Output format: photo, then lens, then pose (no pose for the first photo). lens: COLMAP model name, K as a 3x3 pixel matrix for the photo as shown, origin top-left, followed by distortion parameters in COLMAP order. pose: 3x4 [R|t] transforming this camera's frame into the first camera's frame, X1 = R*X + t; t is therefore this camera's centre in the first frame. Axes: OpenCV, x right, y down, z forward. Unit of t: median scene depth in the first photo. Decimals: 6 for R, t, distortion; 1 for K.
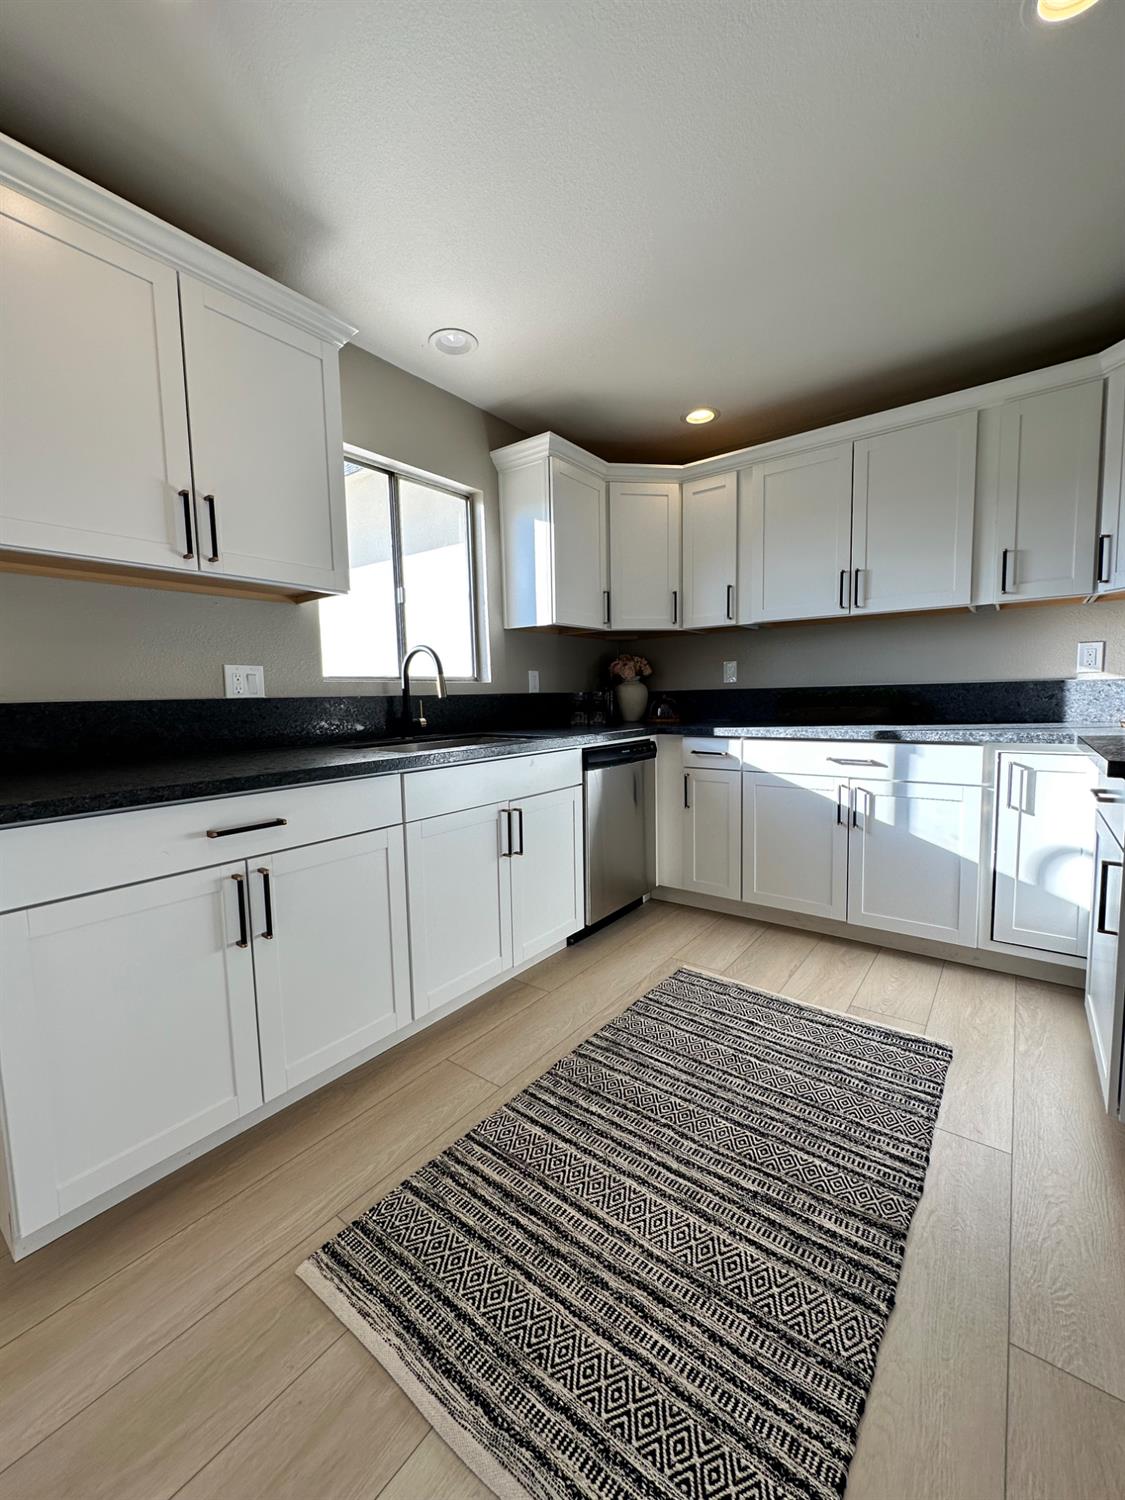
lens RADIAL K [[600.0, 0, 562.3], [0, 600.0, 748.1], [0, 0, 1]] dist [-0.002995, 0.000199]
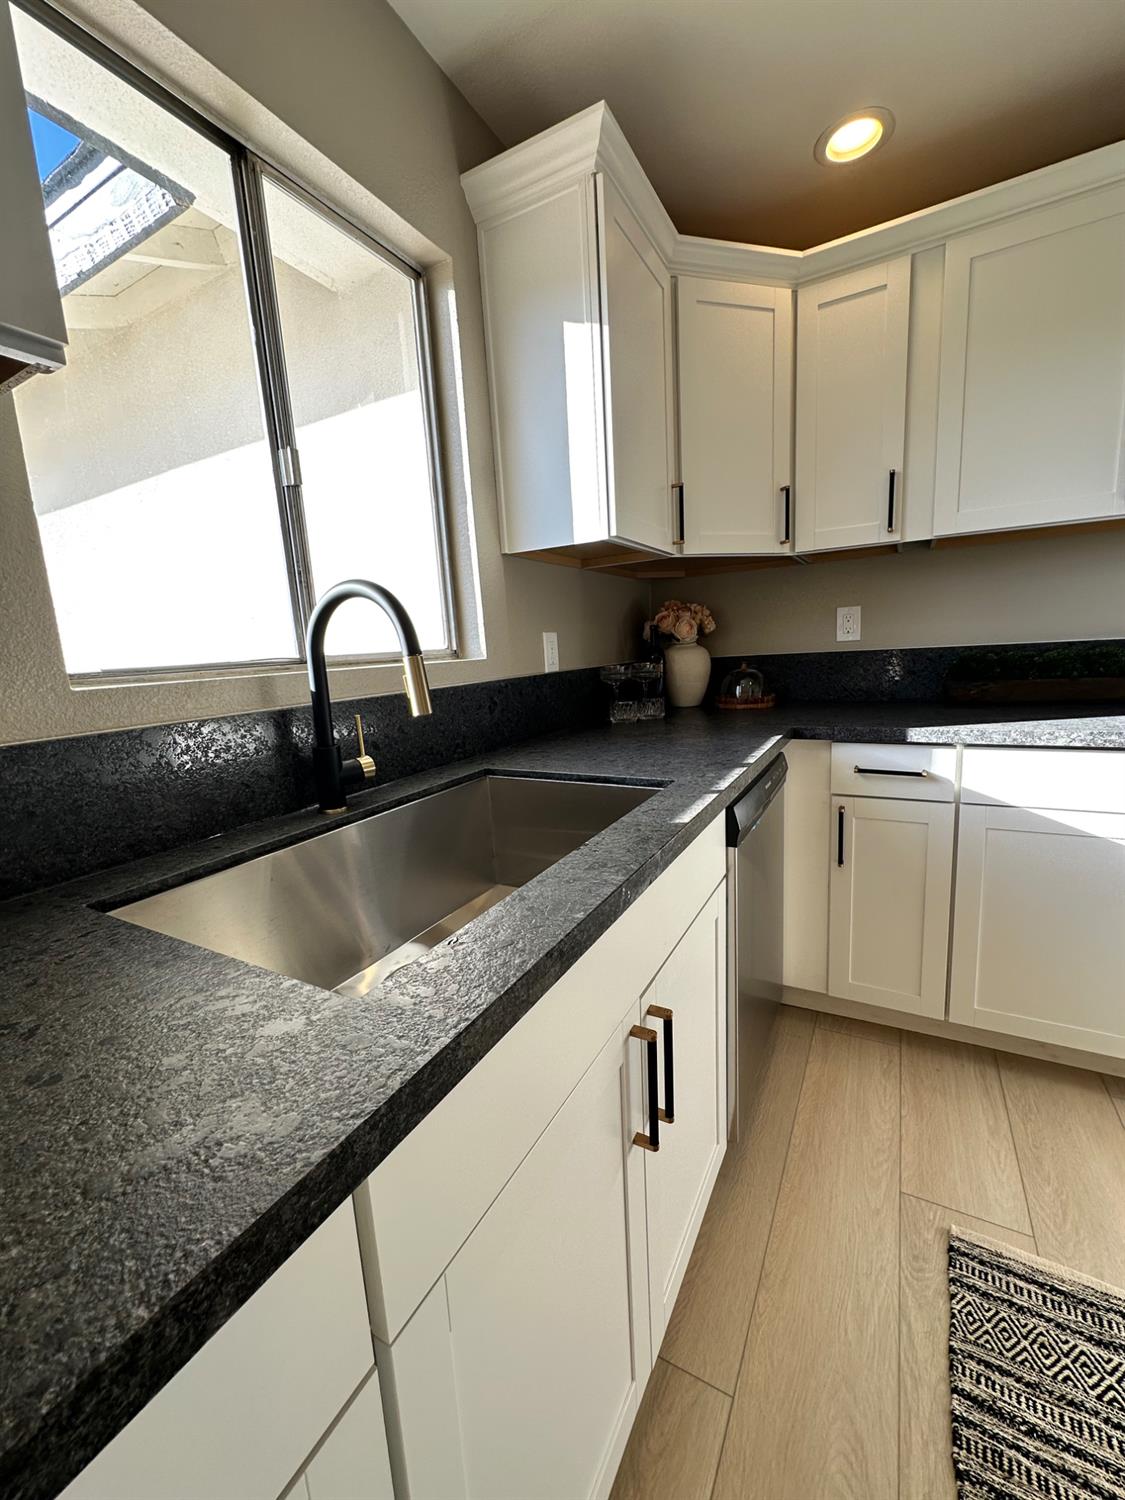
lens RADIAL K [[600.0, 0, 560.6], [0, 600.0, 747.5], [0, 0, 1]] dist [-0.002995, 0.000199]
pose [[0.989245, -0.058092, 0.134235, -0.156932], [0.048342, 0.996027, 0.074786, -0.083627], [-0.138046, -0.067493, 0.988123, 0.576000]]
